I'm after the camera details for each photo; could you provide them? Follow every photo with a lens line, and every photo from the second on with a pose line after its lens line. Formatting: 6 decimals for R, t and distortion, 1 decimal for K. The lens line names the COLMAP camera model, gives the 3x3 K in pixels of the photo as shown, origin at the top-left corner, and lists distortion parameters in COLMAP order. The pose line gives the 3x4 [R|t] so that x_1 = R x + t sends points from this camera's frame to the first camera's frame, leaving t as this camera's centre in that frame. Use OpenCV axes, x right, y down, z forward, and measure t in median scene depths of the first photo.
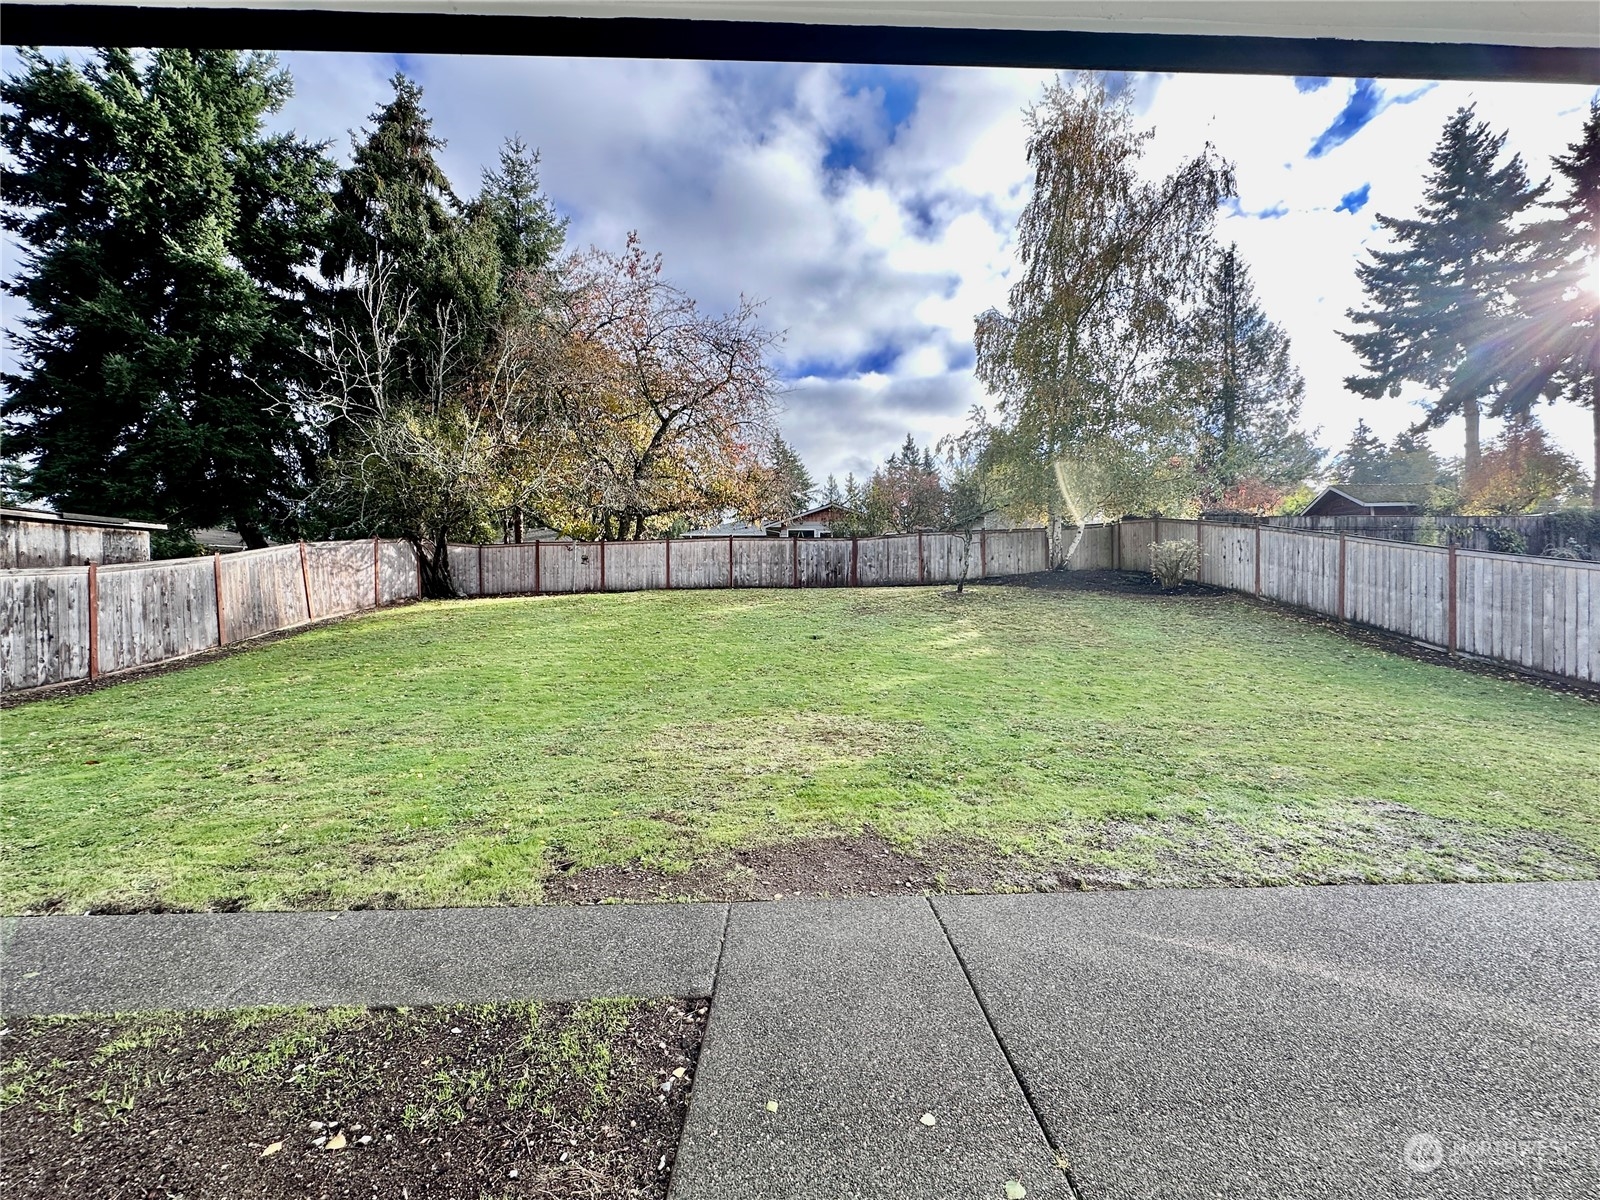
lens RADIAL K [[636.4, 0, 799.2], [0, 636.4, 600.9], [0, 0, 1]] dist [-0.004213, 0.000554]
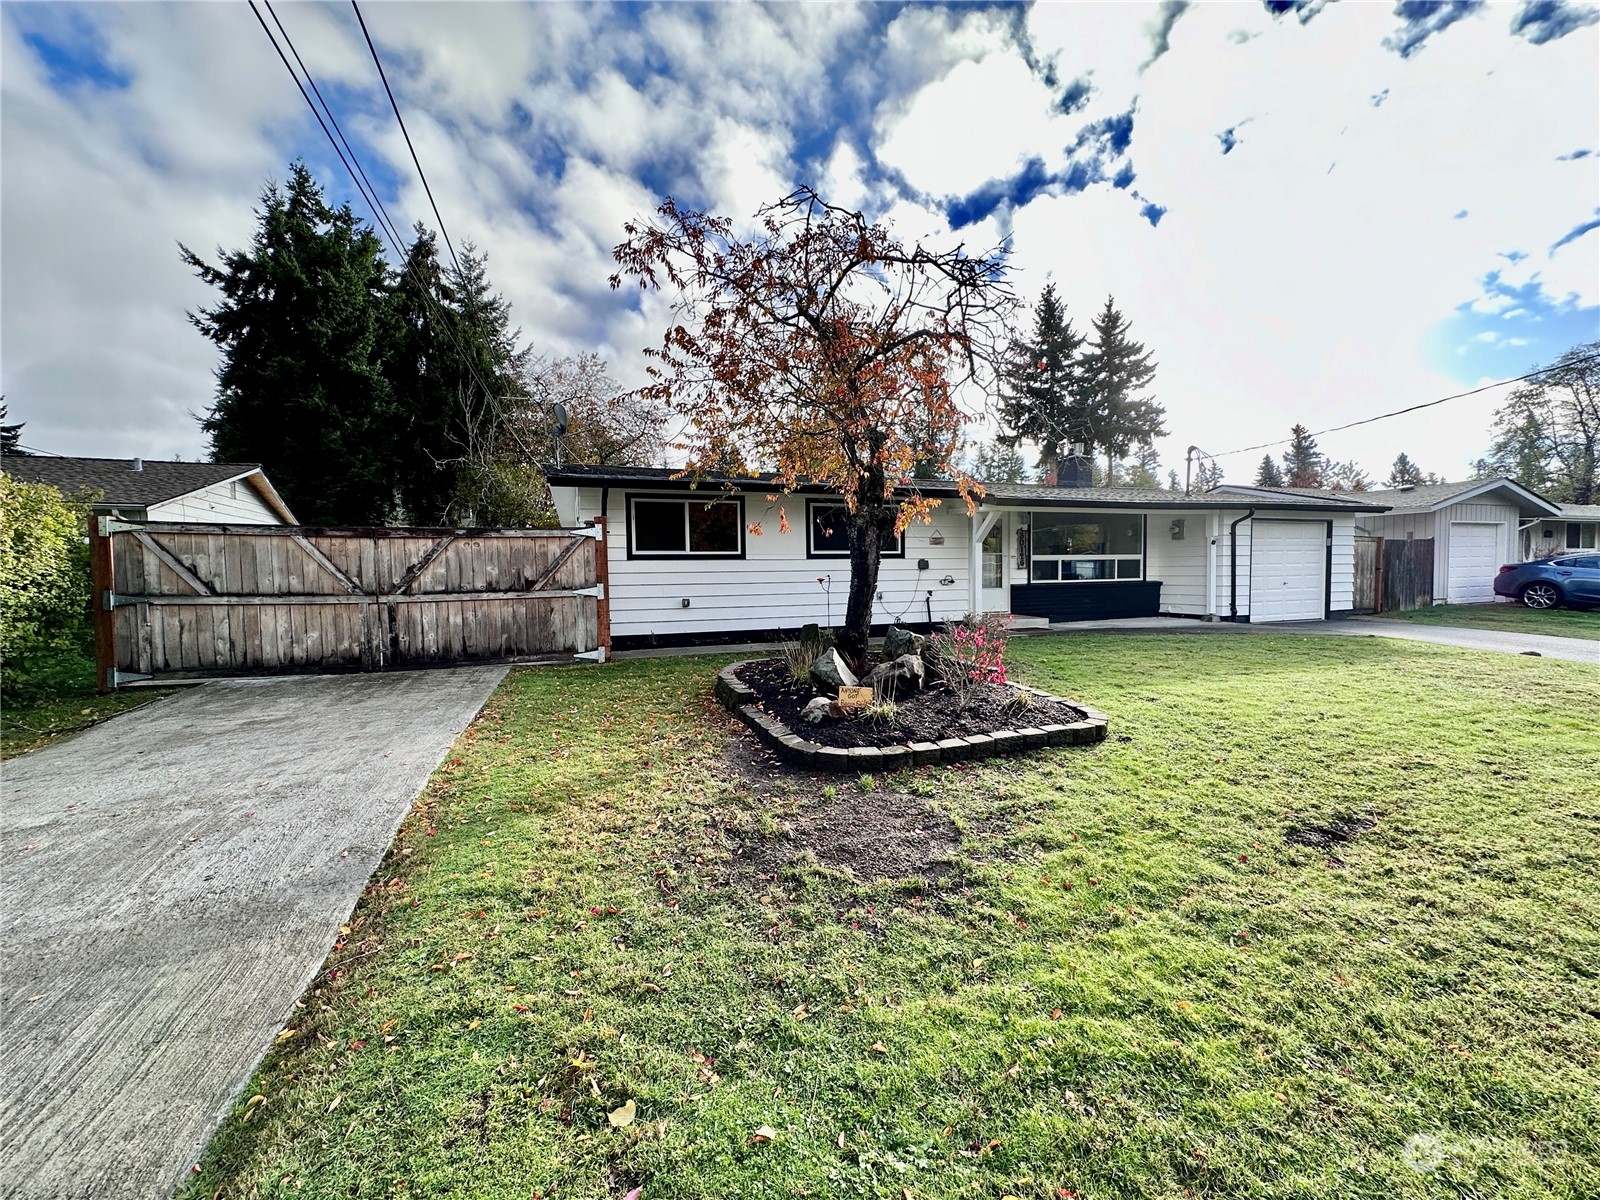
lens RADIAL K [[636.4, 0, 803.0], [0, 636.4, 600.4], [0, 0, 1]] dist [-0.004213, 0.000554]
pose [[0.950683, -0.022445, 0.309352, -0.328656], [0.011586, 0.999252, 0.036897, 0.035584], [-0.309949, -0.031493, 0.950231, -0.995476]]
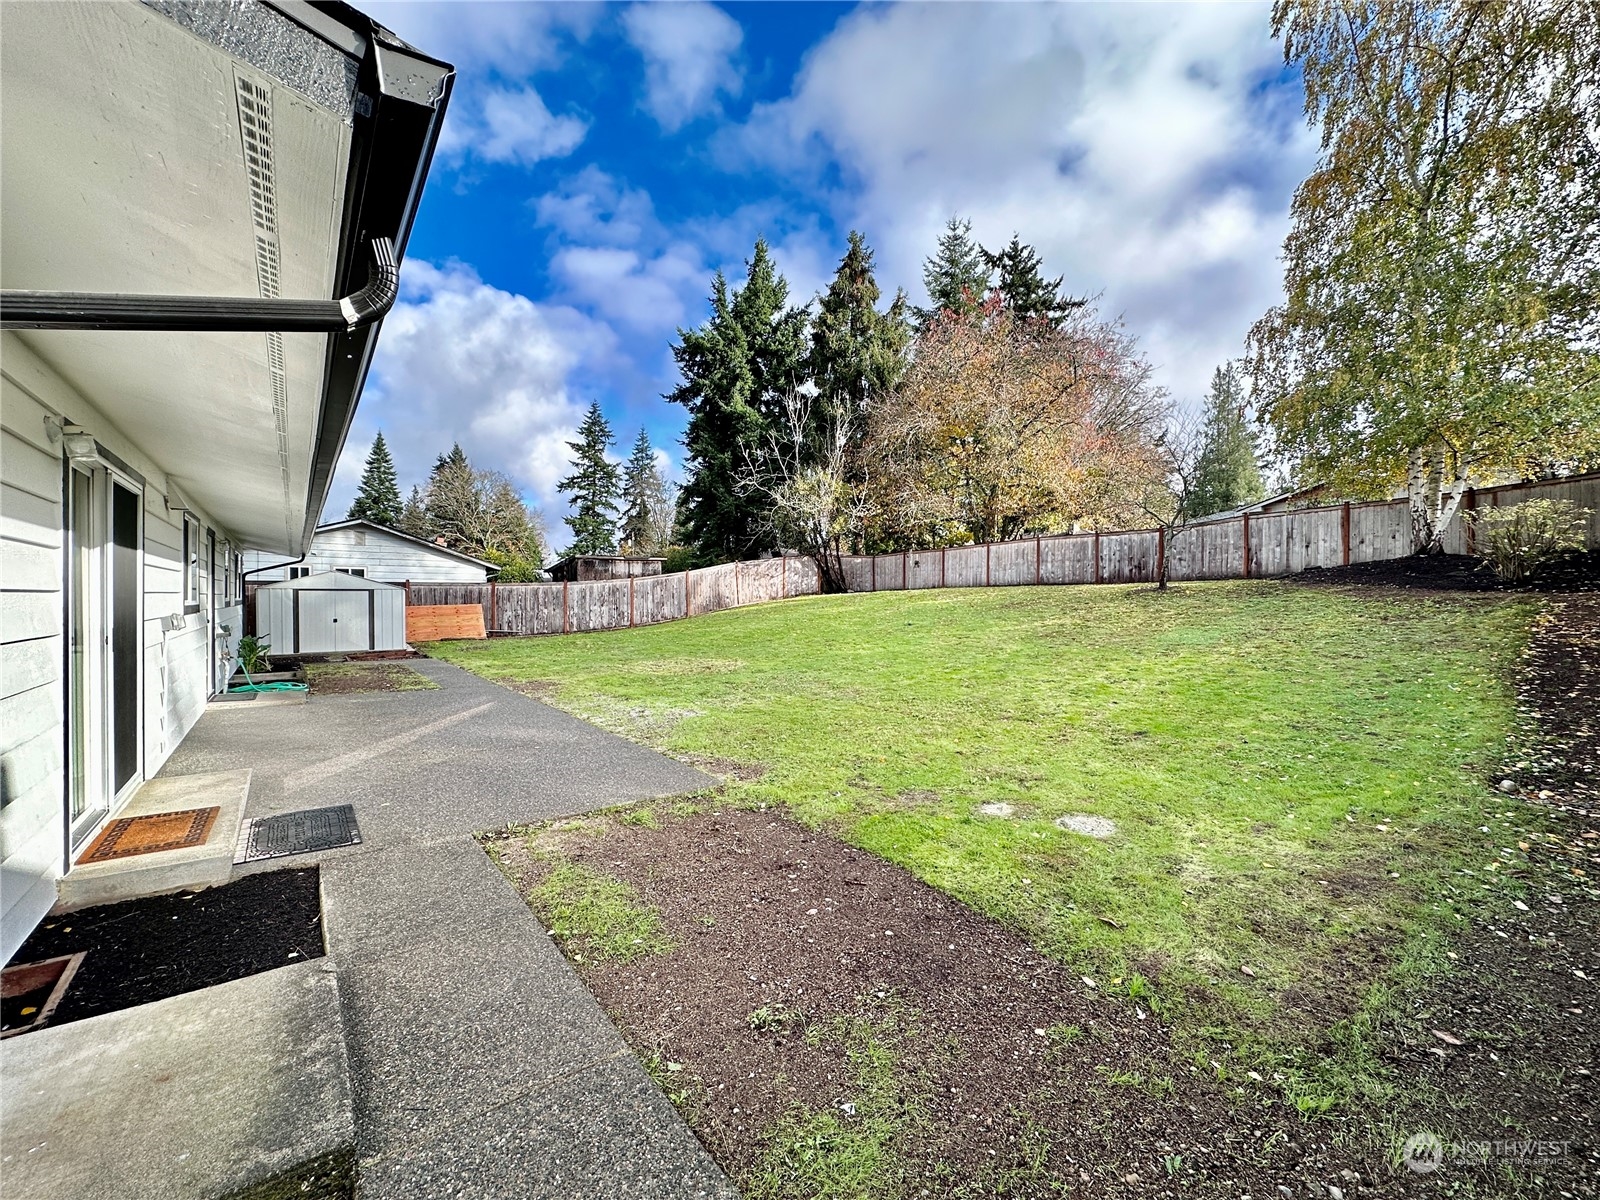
lens RADIAL K [[636.4, 0, 797.1], [0, 636.4, 598.4], [0, 0, 1]] dist [-0.004213, 0.000554]
pose [[0.594663, 0.007762, -0.803937, 0.615502], [-0.010884, 0.999939, 0.001604, 0.004835], [0.803901, 0.007797, 0.594712, 0.059488]]
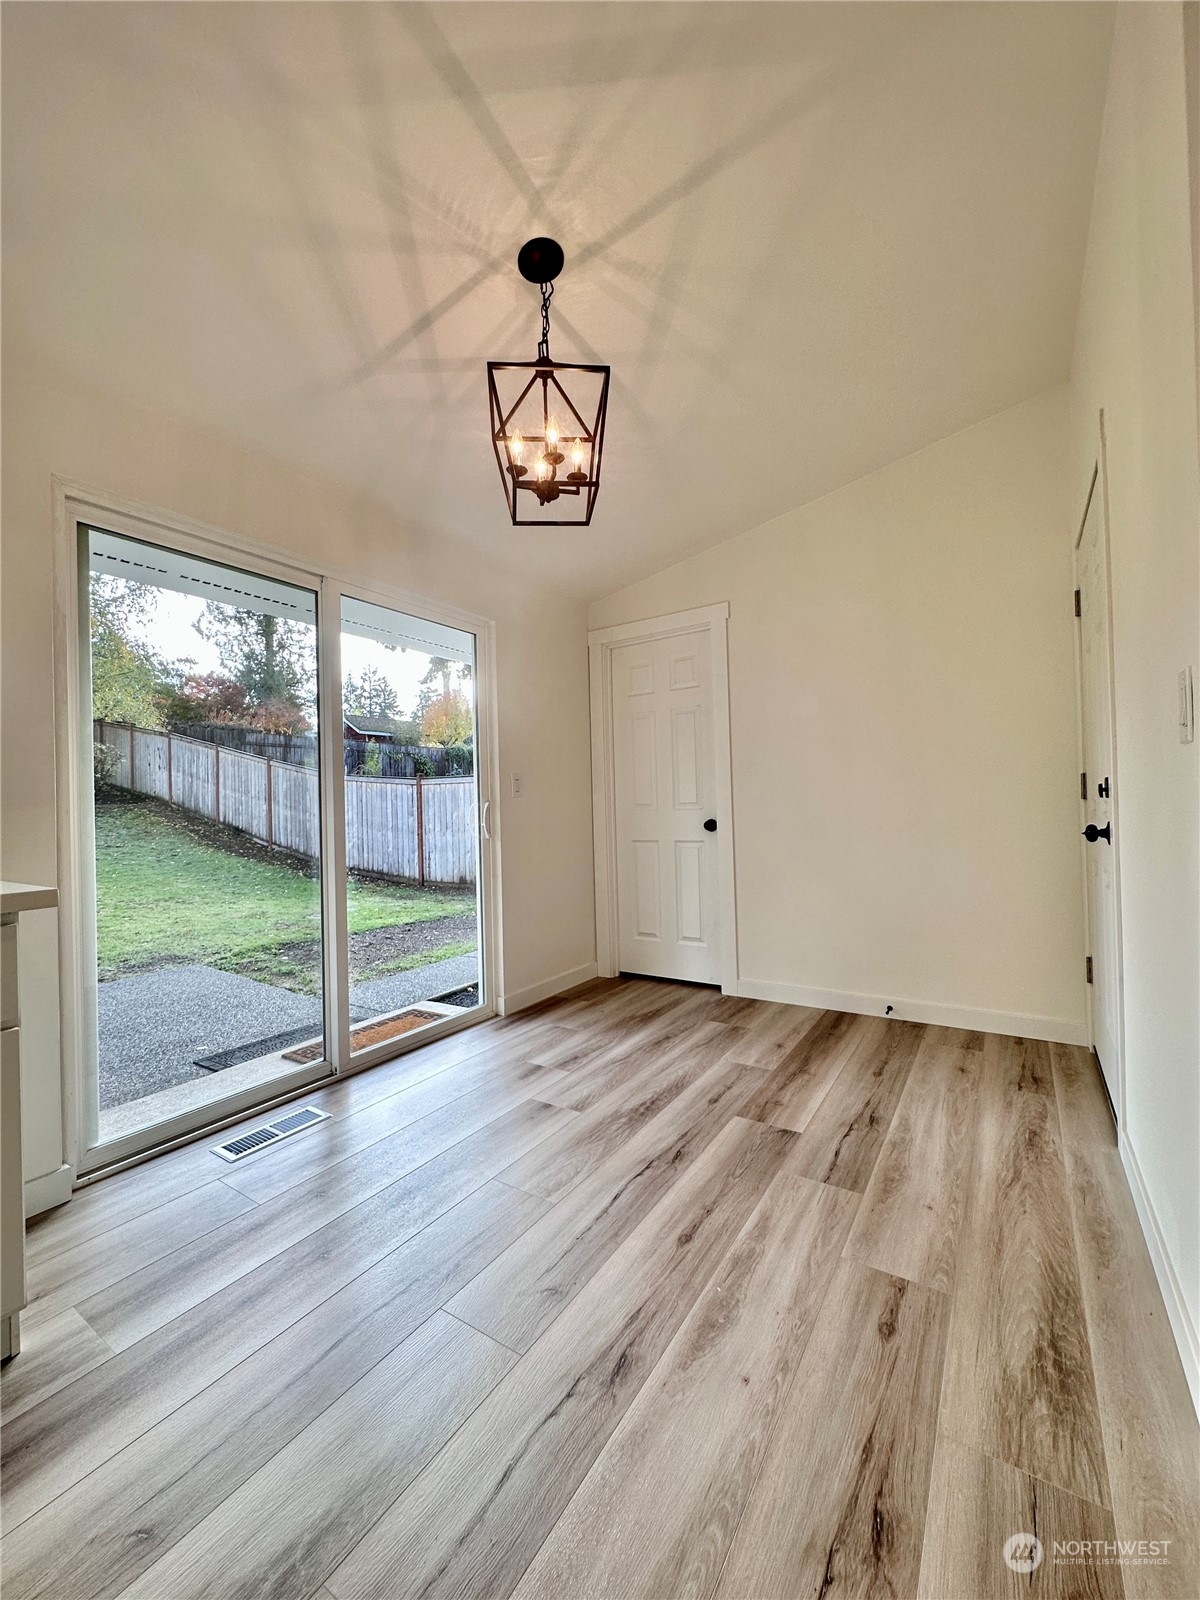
lens RADIAL K [[636.4, 0, 604.7], [0, 636.4, 803.0], [0, 0, 1]] dist [-0.004213, 0.000554]
pose [[0.571996, -0.005743, 0.820237, 0.243572], [0.025500, 0.999617, -0.010784, 0.017685], [-0.819860, 0.027084, 0.571923, -0.128307]]
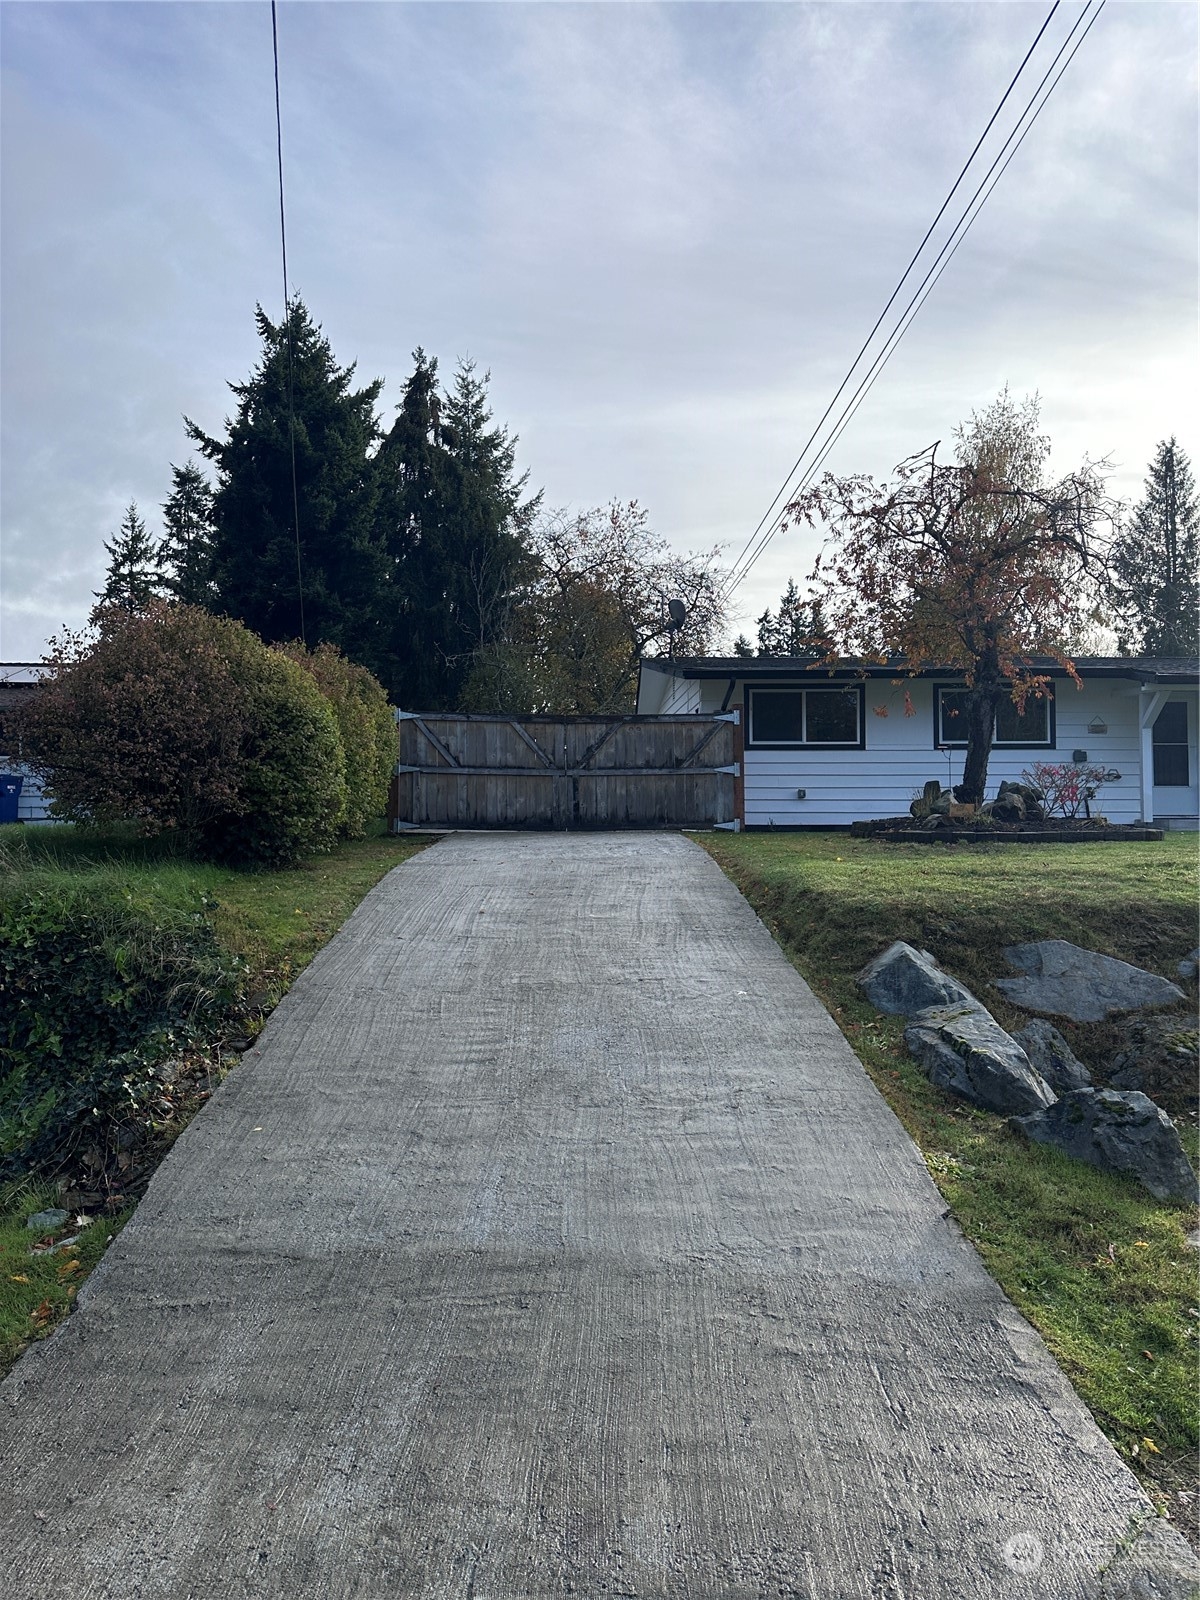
lens RADIAL K [[1111.0, 0, 589.4], [0, 1111.0, 829.8], [0, 0, 1]] dist [0.043706, -0.011899]
pose [[0.999914, 0.001397, 0.013050, -0.451905], [-0.001271, 0.999953, -0.009641, 0.099228], [-0.013063, 0.009623, 0.999868, -1.397752]]
